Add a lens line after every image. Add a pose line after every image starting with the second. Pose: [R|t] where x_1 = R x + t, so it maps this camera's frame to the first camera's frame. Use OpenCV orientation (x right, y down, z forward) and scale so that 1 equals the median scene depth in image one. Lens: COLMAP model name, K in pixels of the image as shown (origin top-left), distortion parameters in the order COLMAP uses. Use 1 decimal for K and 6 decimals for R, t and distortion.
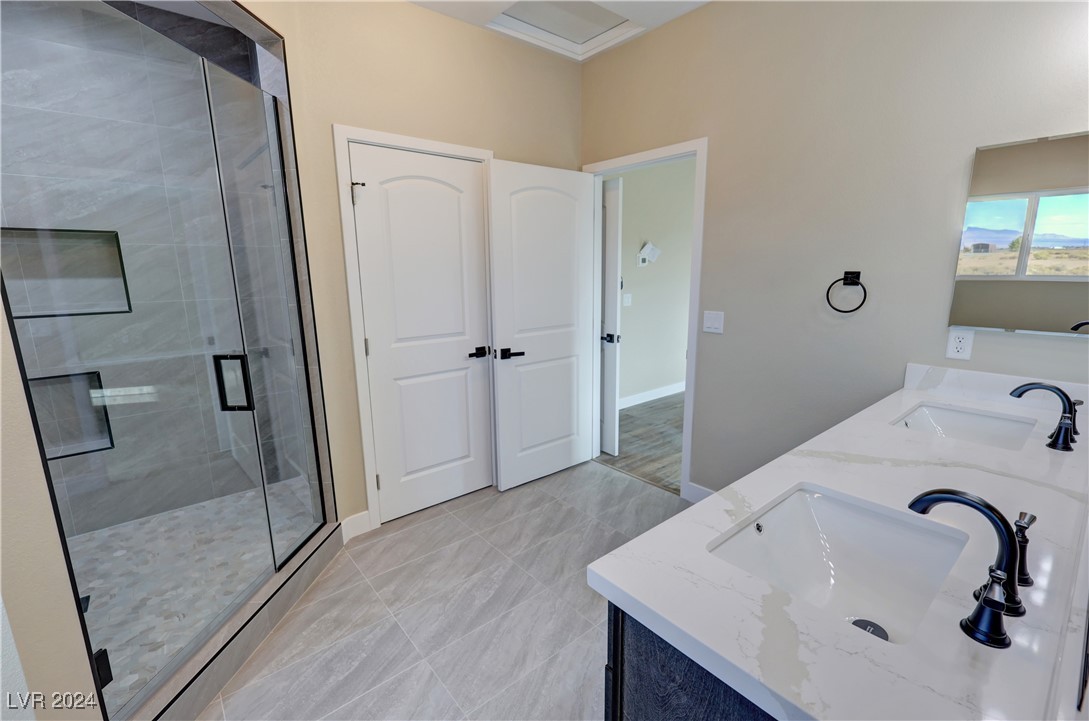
lens RADIAL K [[475.0, 0, 540.1], [0, 475.0, 360.2], [0, 0, 1]] dist [0.004508, -0.000491]
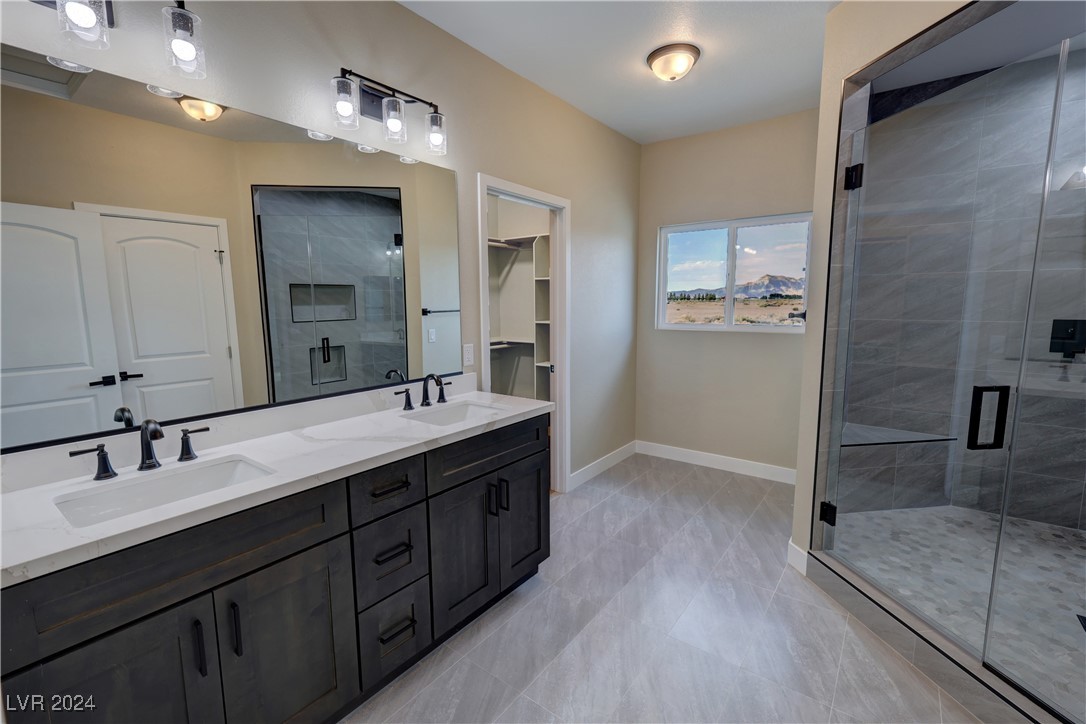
lens RADIAL K [[473.7, 0, 547.6], [0, 473.7, 360.9], [0, 0, 1]] dist [0.004508, -0.000491]
pose [[-0.970927, 0.049895, -0.234117, 0.278188], [-0.026366, 0.949794, 0.311764, -0.235600], [0.237918, 0.308873, -0.920865, 1.221587]]
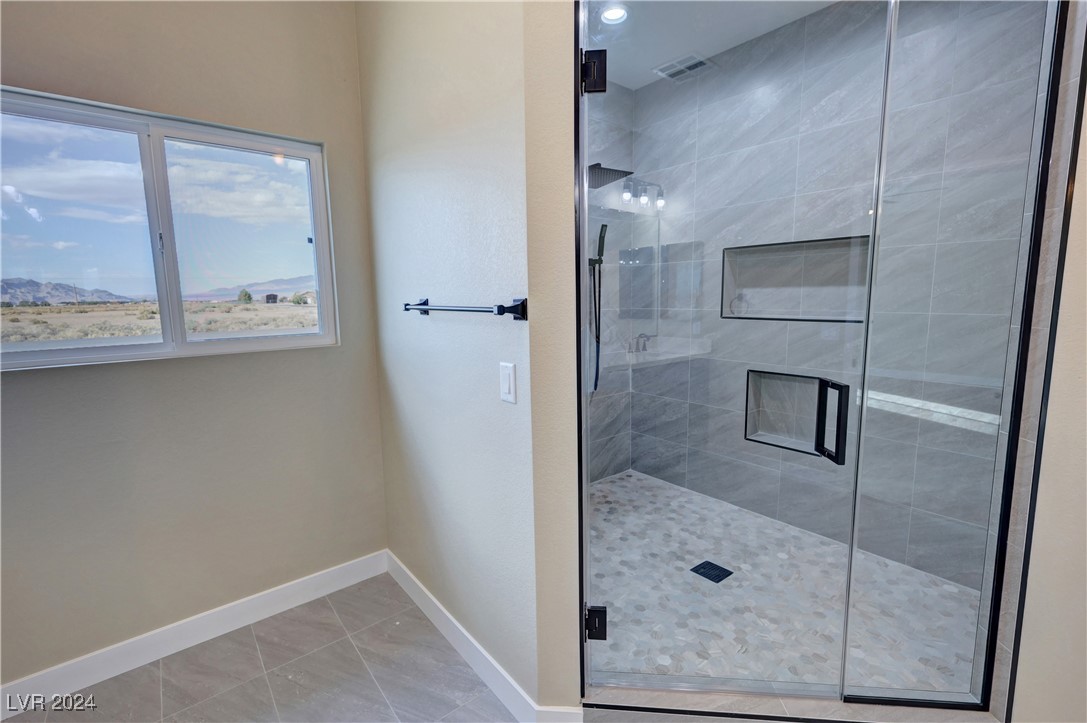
lens RADIAL K [[474.1, 0, 541.8], [0, 474.1, 356.8], [0, 0, 1]] dist [0.004508, -0.000491]
pose [[-0.004640, 0.139533, -0.990207, 0.058987], [-0.179983, 0.973930, 0.138083, -0.053155], [0.983659, 0.178862, 0.020594, 0.401865]]
